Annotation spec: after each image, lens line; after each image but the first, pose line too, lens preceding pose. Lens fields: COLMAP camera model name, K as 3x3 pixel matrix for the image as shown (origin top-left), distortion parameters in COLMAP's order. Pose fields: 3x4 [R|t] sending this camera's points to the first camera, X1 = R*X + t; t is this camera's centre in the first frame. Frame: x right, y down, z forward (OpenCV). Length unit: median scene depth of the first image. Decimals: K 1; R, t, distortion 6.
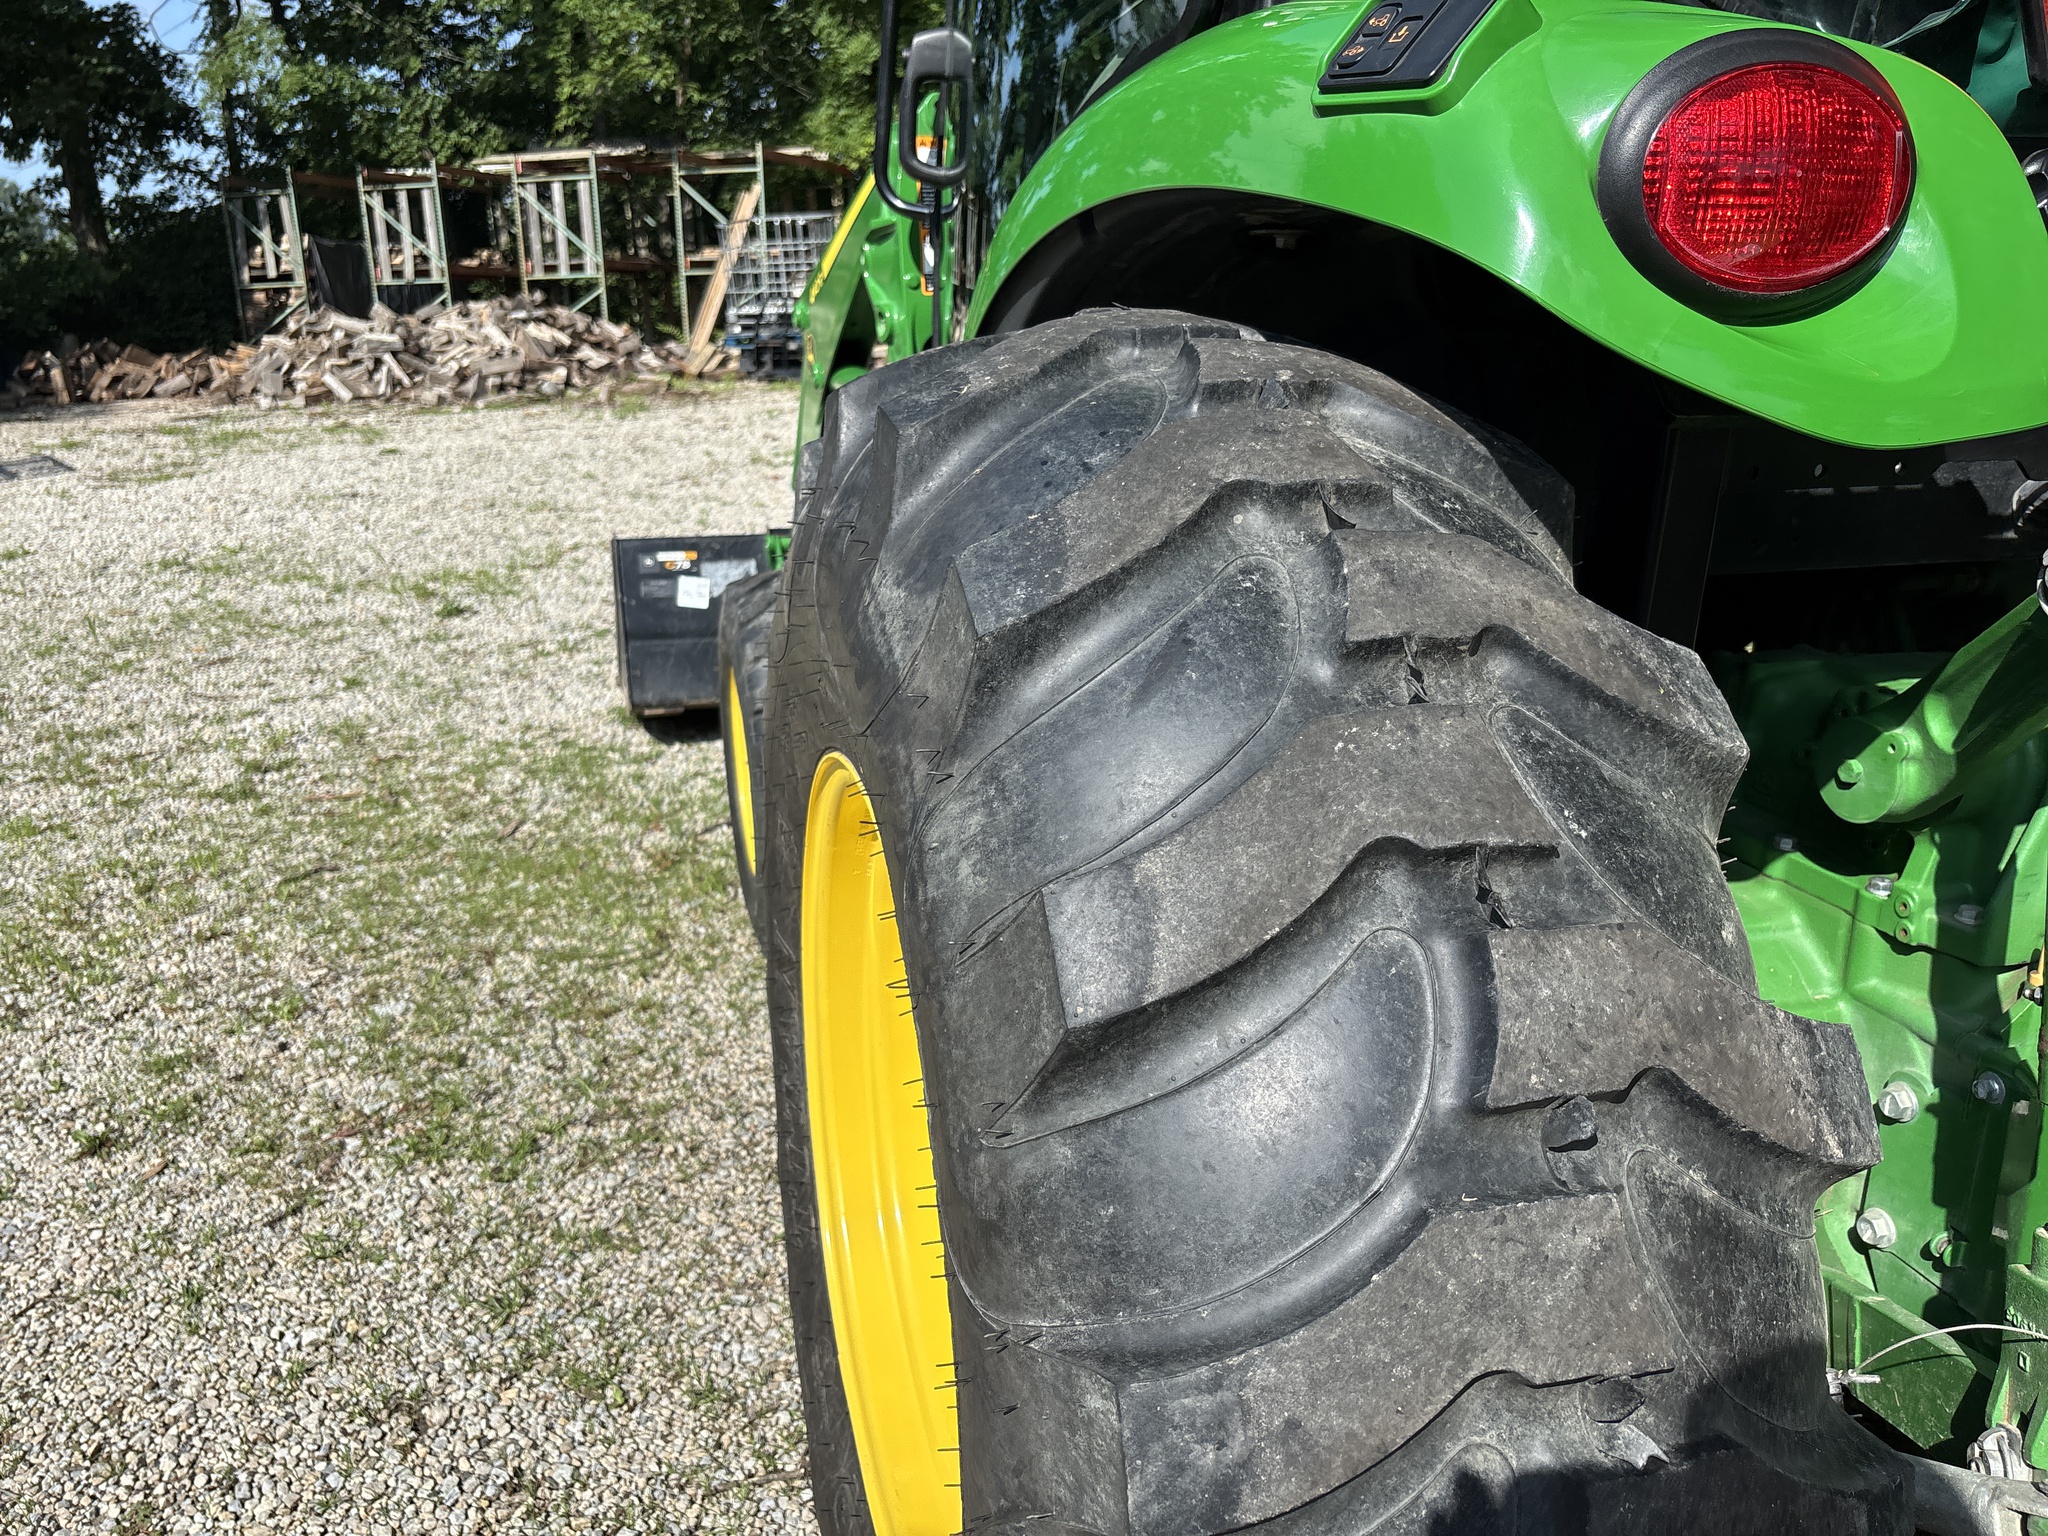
lens RADIAL K [[1531.4, 0, 1014.1], [0, 1531.4, 763.9], [0, 0, 1]] dist [0.035138, -0.052495]
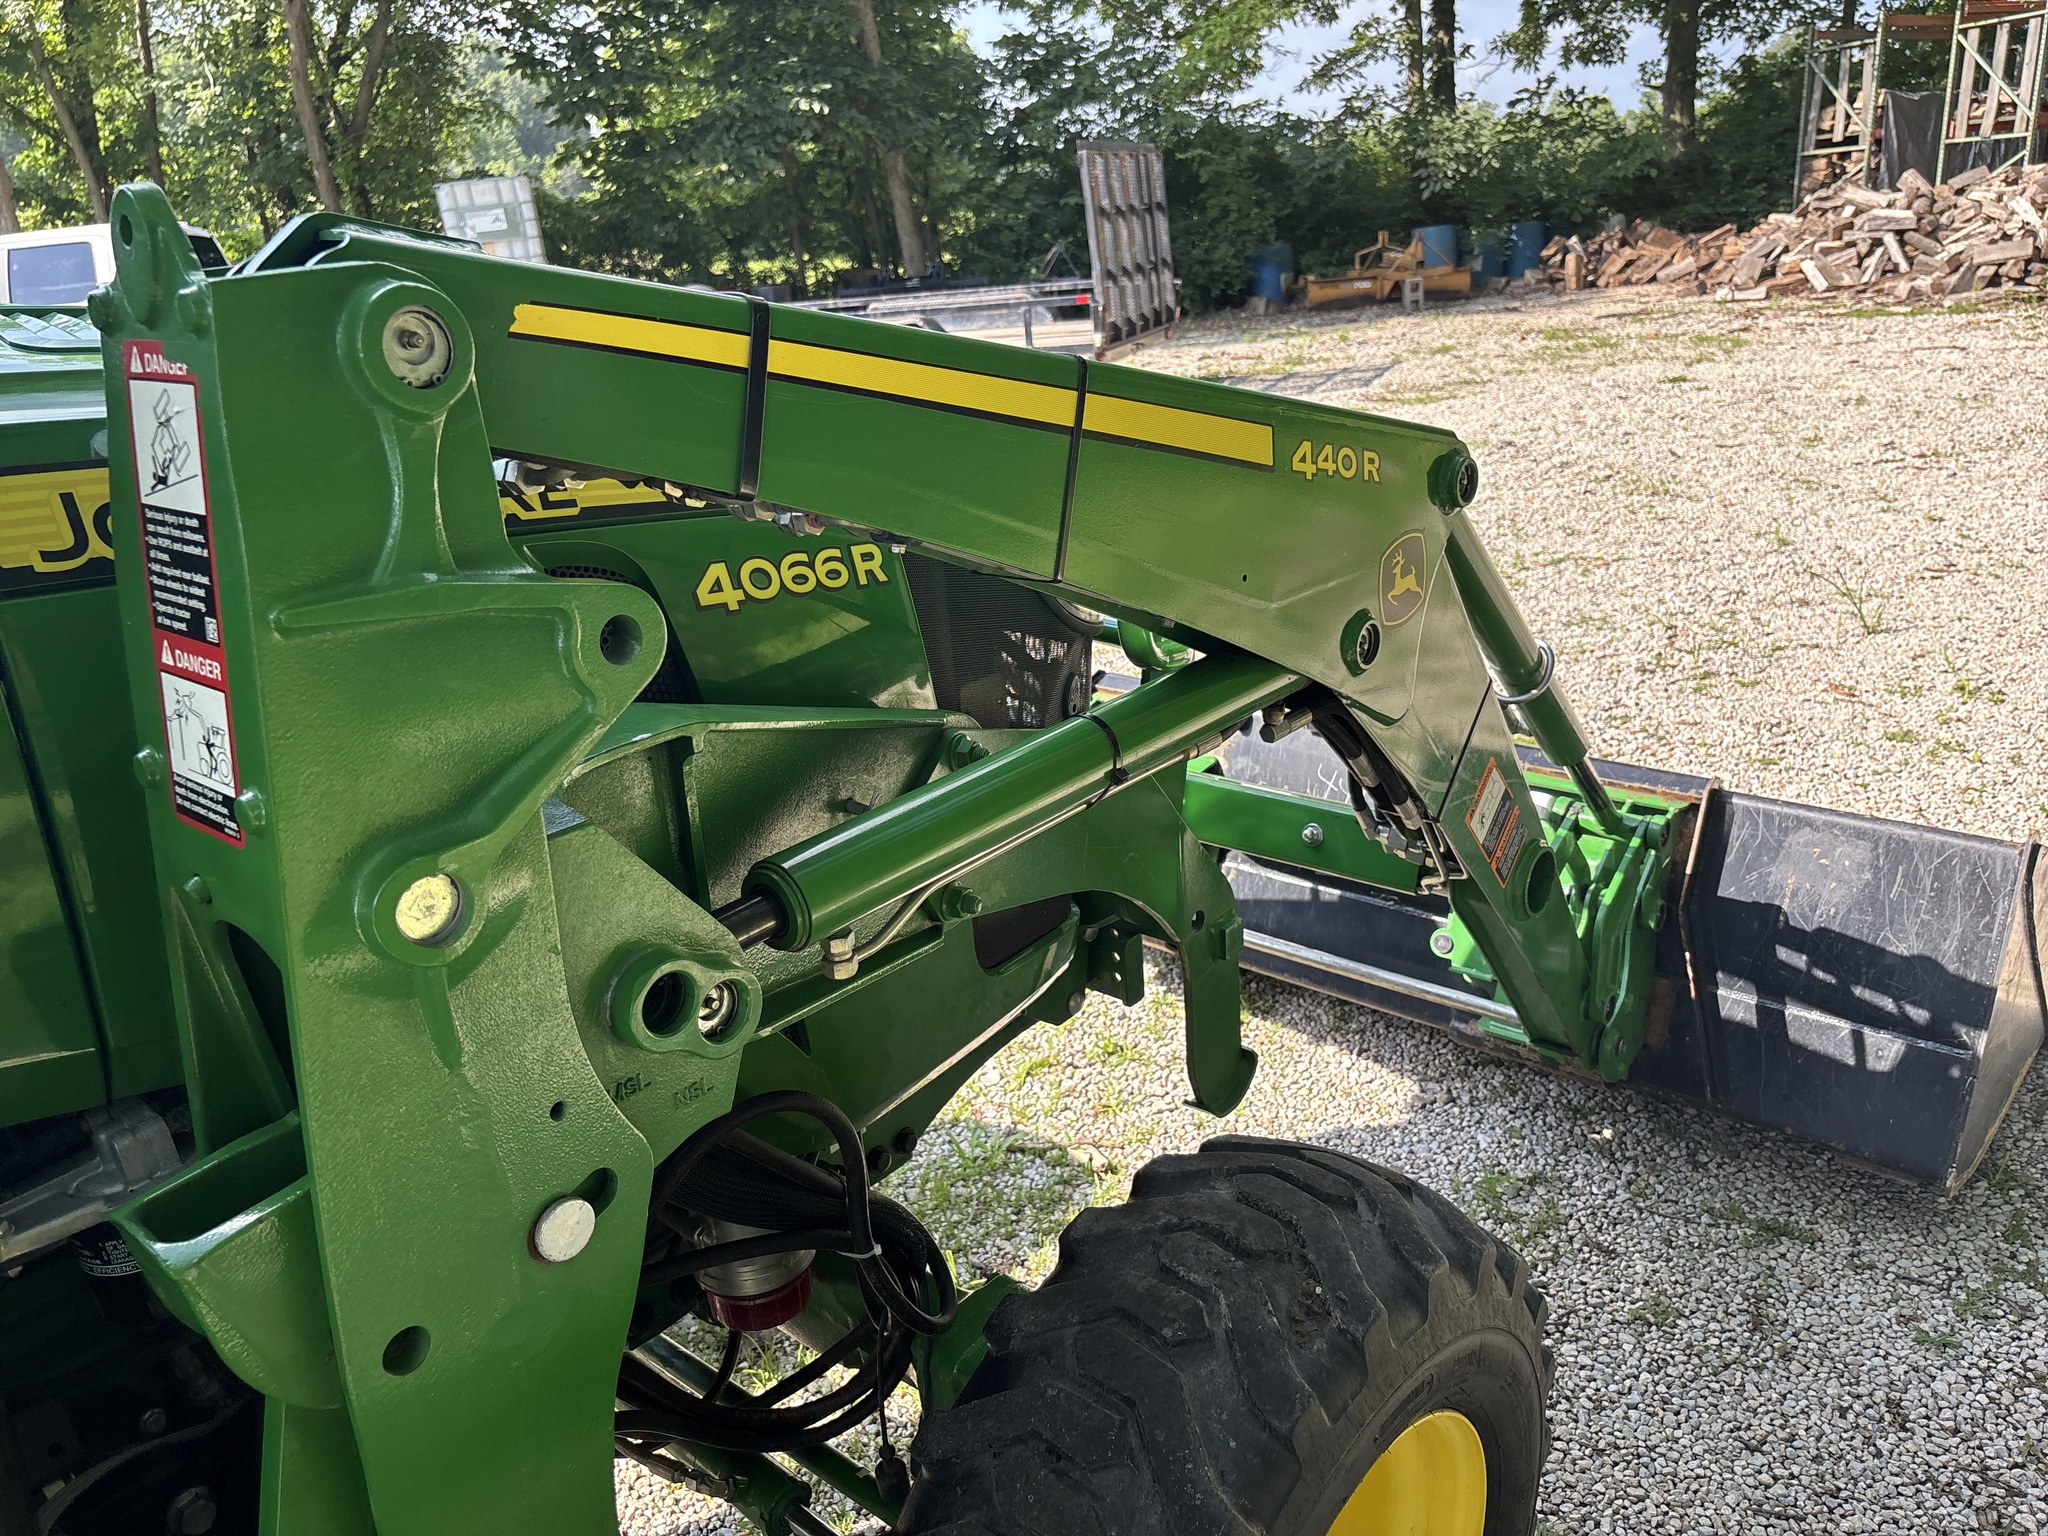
lens RADIAL K [[1536.4, 0, 1017.9], [0, 1536.4, 774.6], [0, 0, 1]] dist [0.006945, -0.007413]
pose [[0.551215, 0.262760, -0.791908, 0.080340], [-0.183484, 0.964057, 0.192165, -0.050910], [0.813938, 0.039379, 0.579615, 0.118463]]
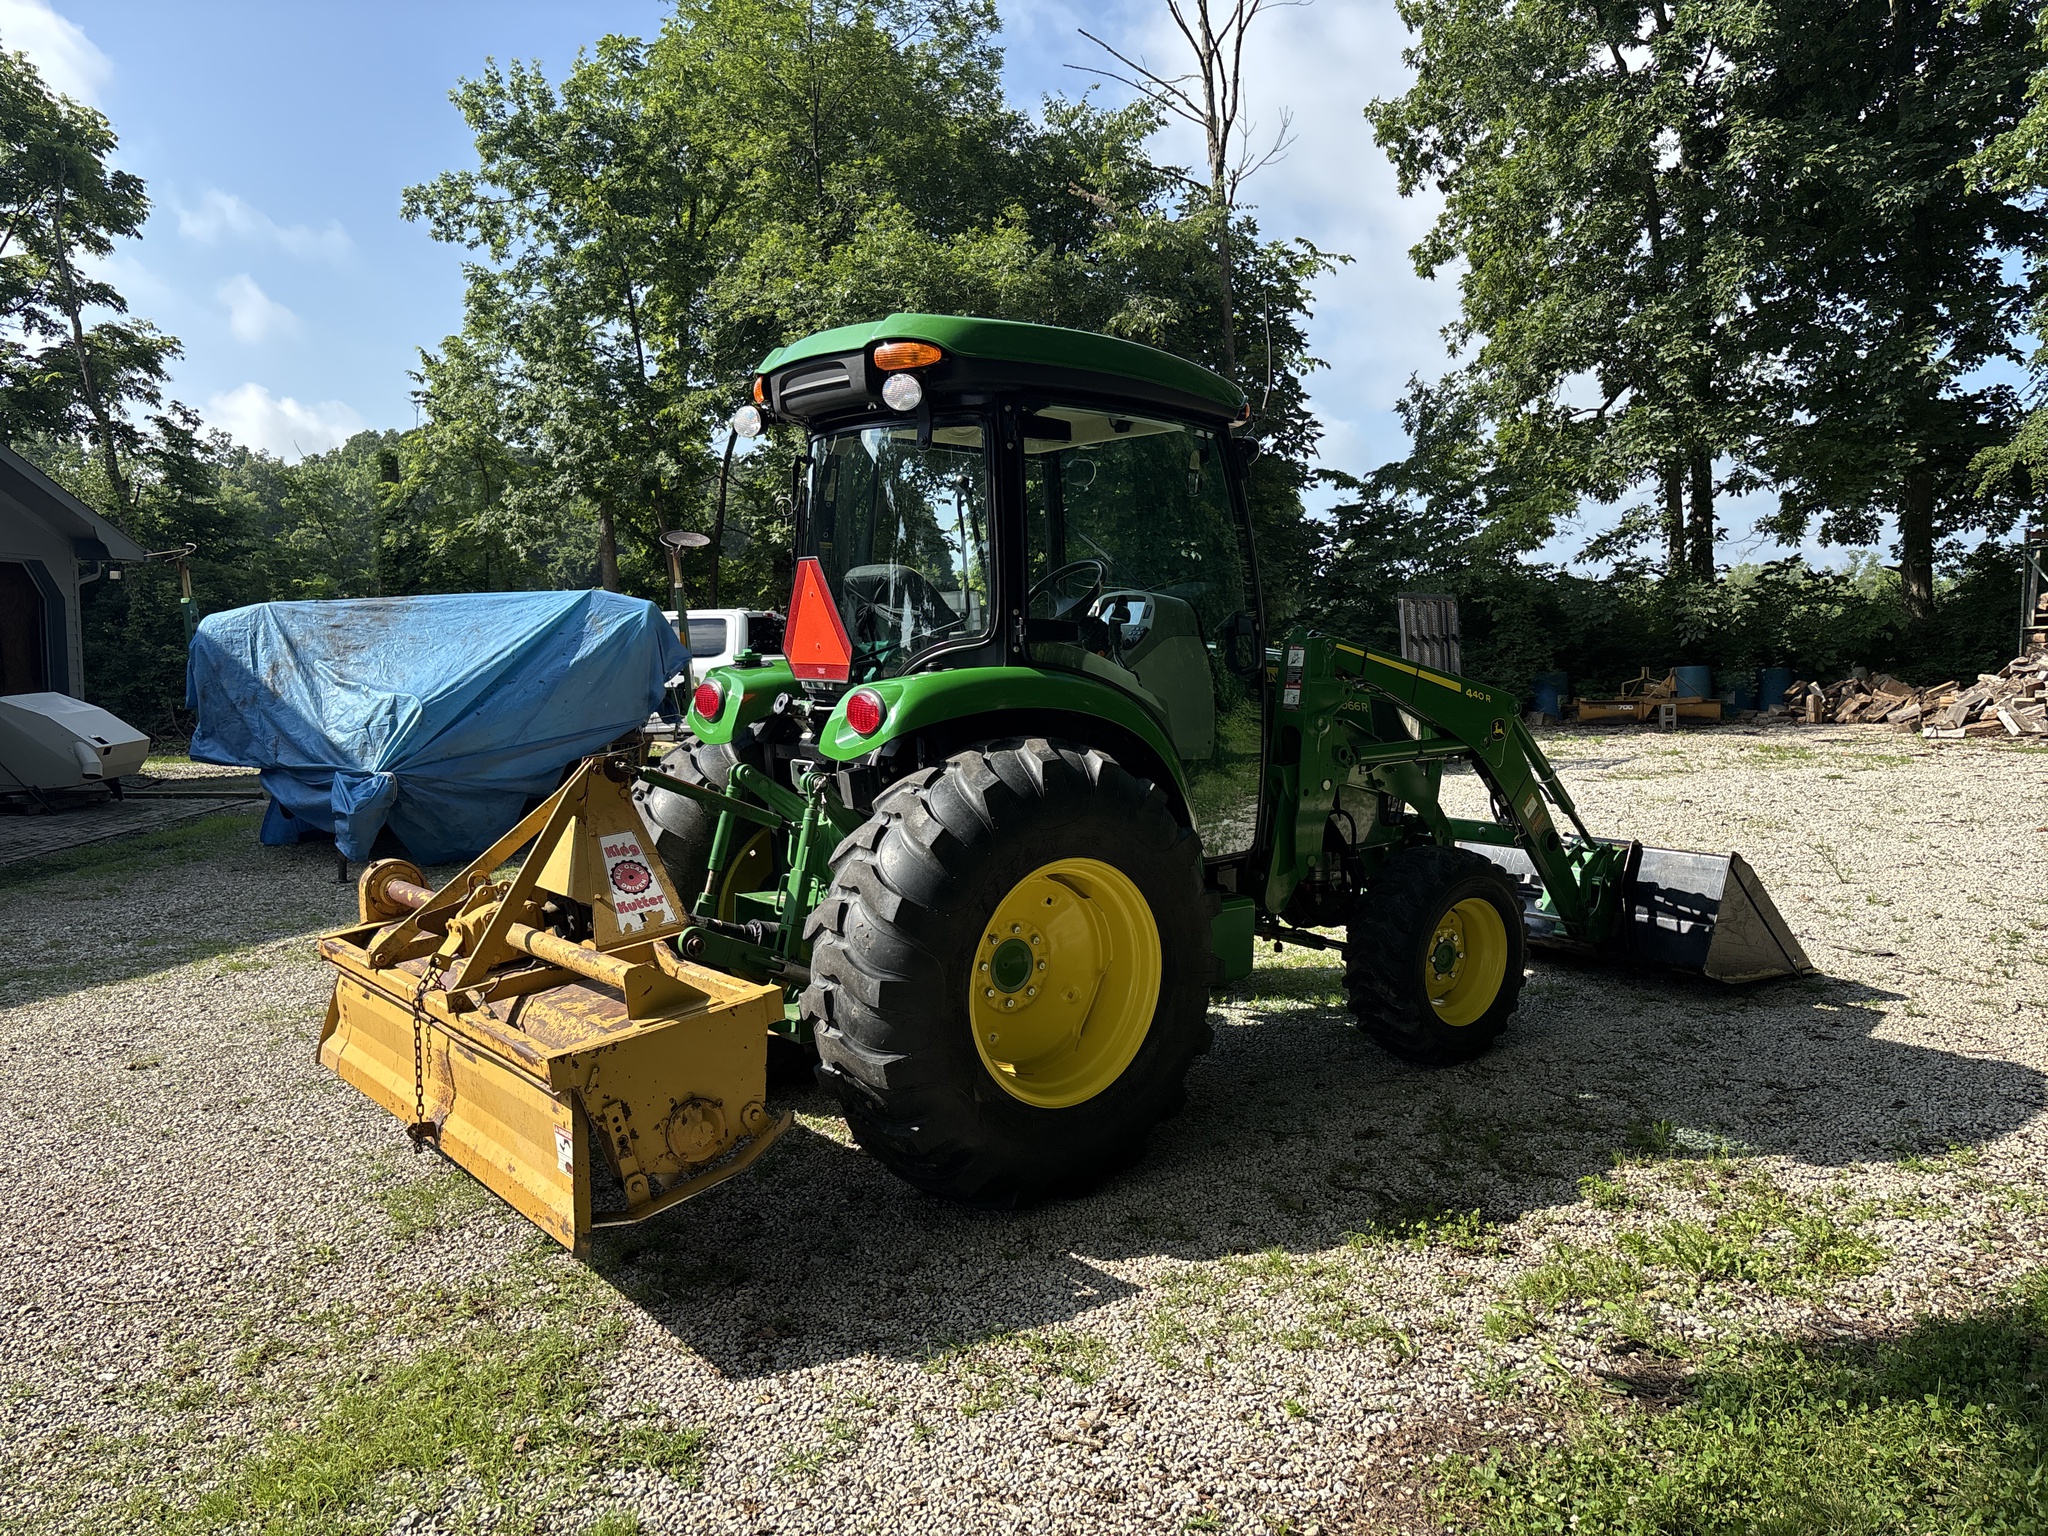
lens RADIAL K [[1544.5, 0, 1024.0], [0, 1544.5, 768.0], [0, 0, 1]] dist [0.046540, -0.119372]
pose [[0.385225, 0.084387, -0.918956, 0.269844], [-0.262087, 0.964810, -0.021268, -0.011309], [0.884823, 0.249040, 0.393785, -0.020614]]
